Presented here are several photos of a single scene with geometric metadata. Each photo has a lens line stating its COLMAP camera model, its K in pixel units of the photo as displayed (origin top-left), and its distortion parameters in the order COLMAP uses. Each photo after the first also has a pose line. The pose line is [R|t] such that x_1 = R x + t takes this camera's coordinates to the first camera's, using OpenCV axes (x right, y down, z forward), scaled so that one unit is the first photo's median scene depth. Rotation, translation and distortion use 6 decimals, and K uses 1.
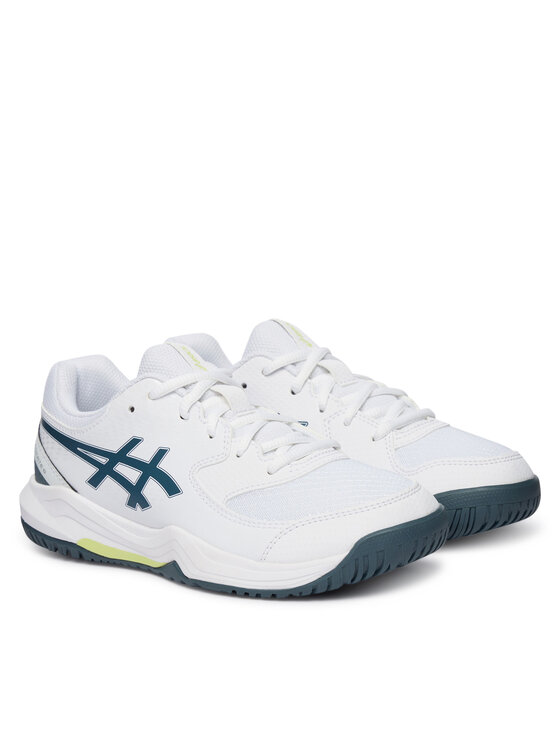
lens RADIAL K [[2206.7, 0, 280.0], [0, 2206.7, 373.0], [0, 0, 1]] dist [-0.049850, 0.170485]
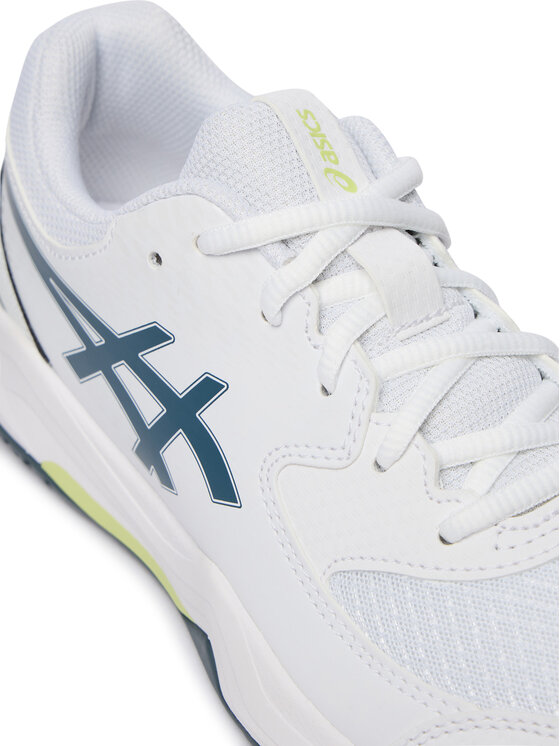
lens RADIAL K [[2206.7, 0, 280.0], [0, 2206.7, 373.0], [0, 0, 1]] dist [-0.049850, 0.170485]
pose [[0.974056, 0.174164, -0.144505, 0.018399], [-0.090681, 0.885406, 0.455888, -0.155879], [0.207345, -0.430957, 0.878228, 0.640270]]
